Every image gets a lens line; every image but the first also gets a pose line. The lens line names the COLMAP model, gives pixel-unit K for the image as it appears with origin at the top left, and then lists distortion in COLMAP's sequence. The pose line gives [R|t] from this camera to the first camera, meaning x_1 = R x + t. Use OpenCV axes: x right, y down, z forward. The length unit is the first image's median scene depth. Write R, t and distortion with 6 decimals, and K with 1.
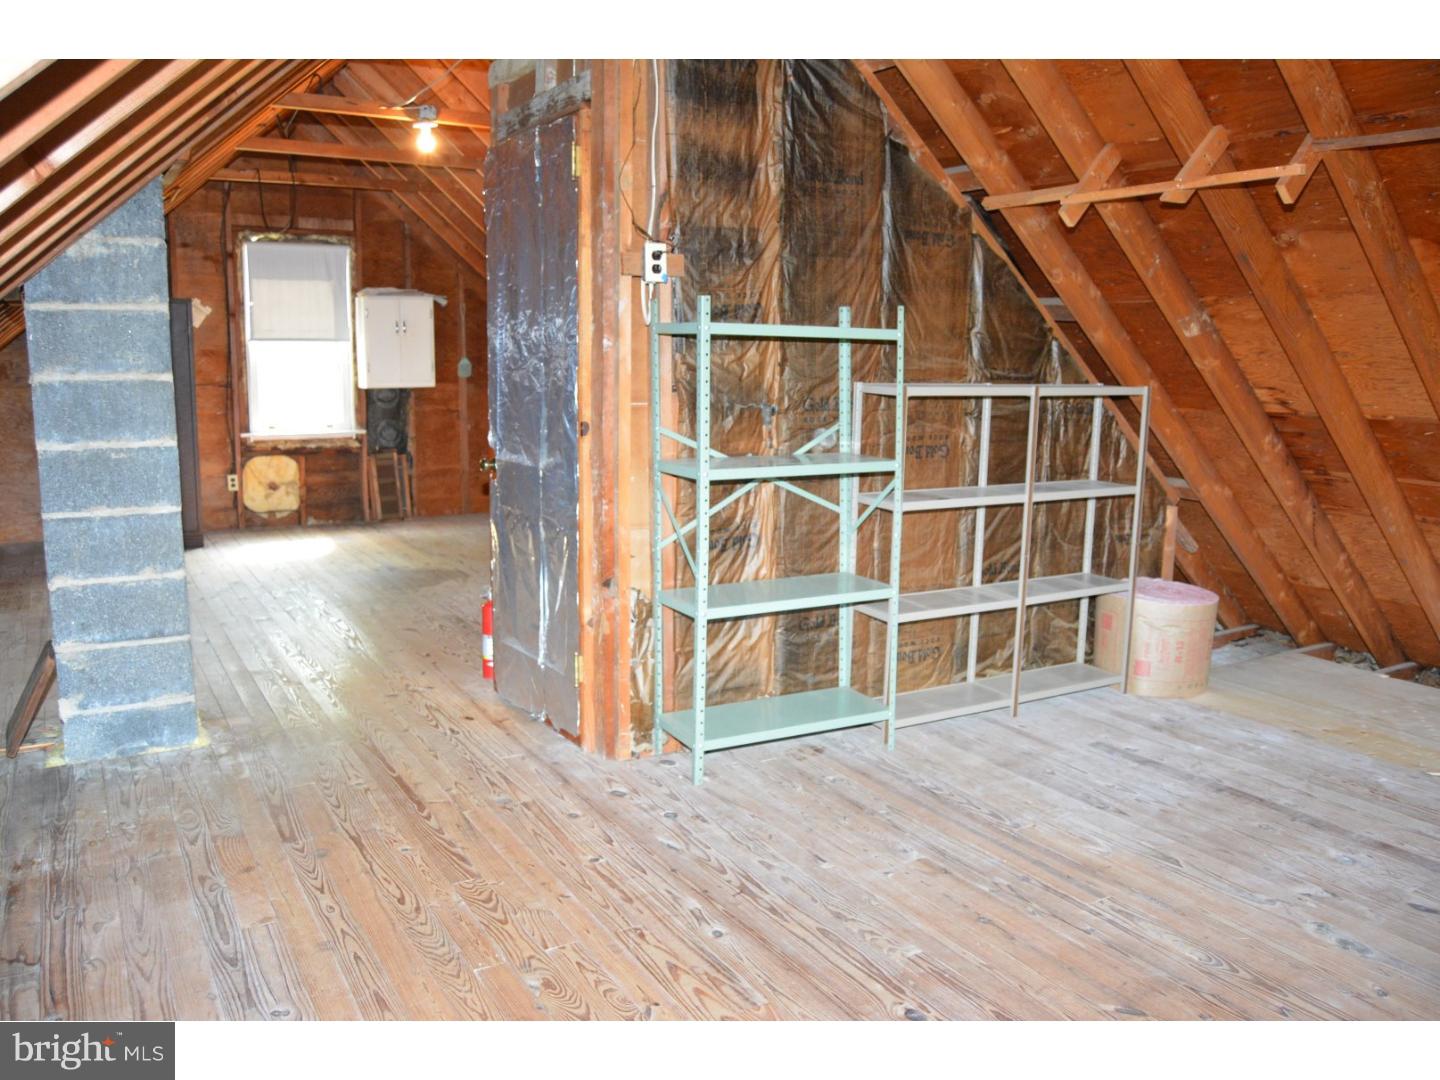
lens RADIAL K [[1133.4, 0, 720.0], [0, 1133.4, 540.0], [0, 0, 1]] dist [-0.099367, 0.042559]
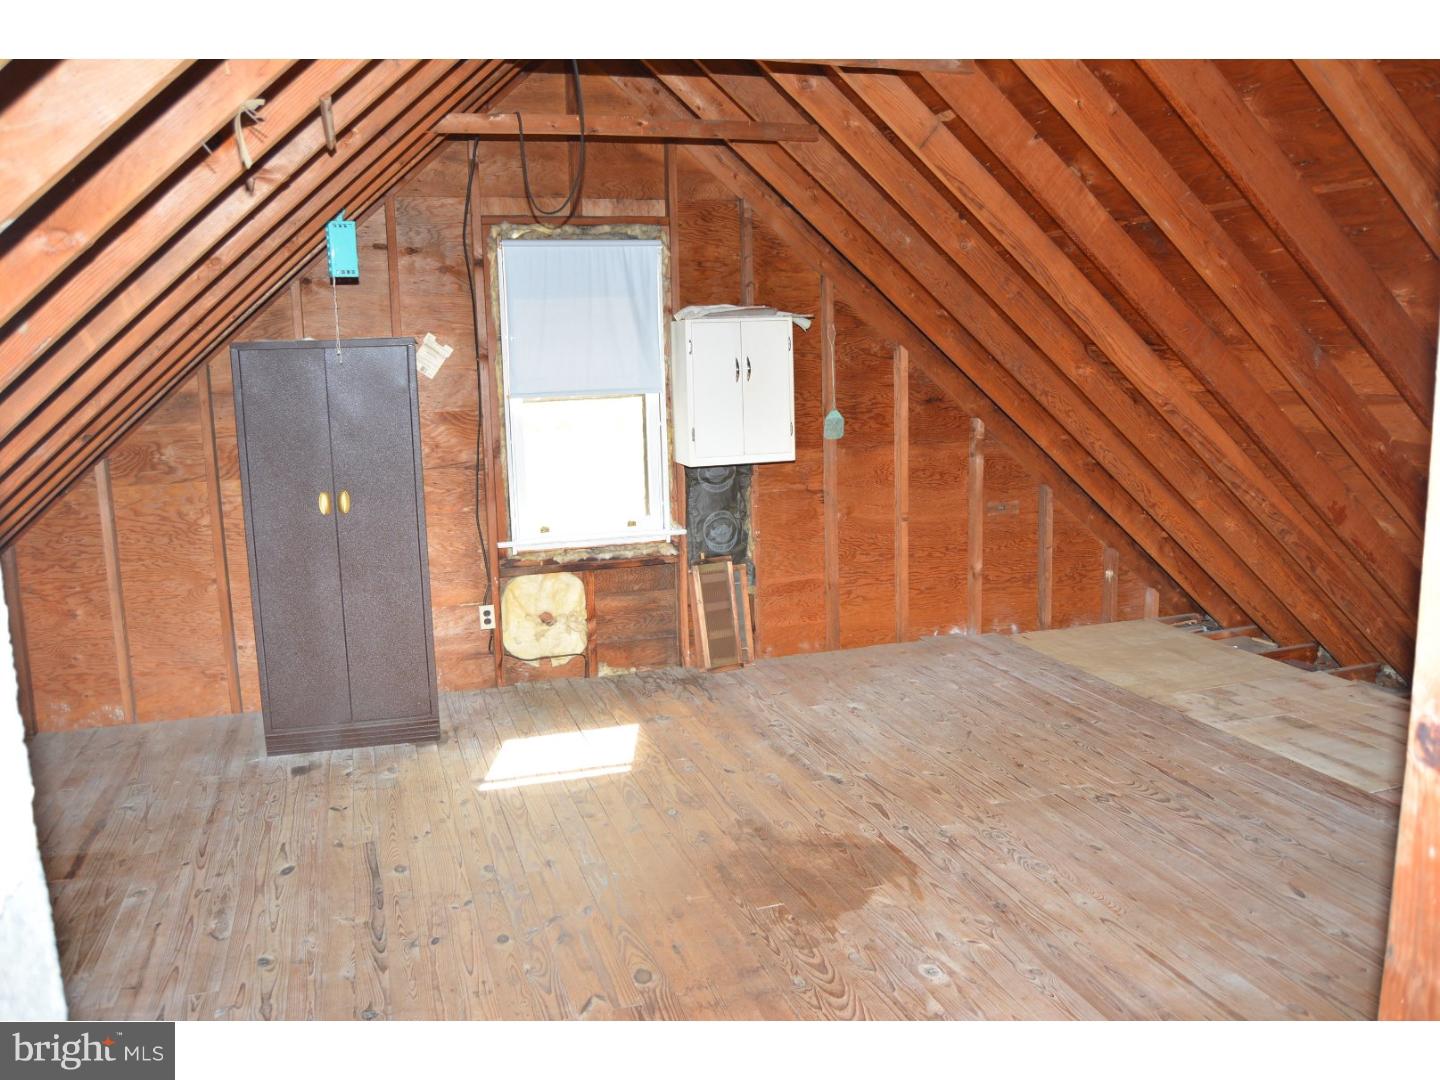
lens RADIAL K [[1133.4, 0, 720.0], [0, 1133.4, 540.0], [0, 0, 1]] dist [-0.099367, 0.042559]
pose [[0.972577, 0.003675, -0.232551, -0.150243], [-0.002123, 0.999974, 0.006923, -0.098310], [0.232570, -0.006239, 0.972560, 0.385447]]
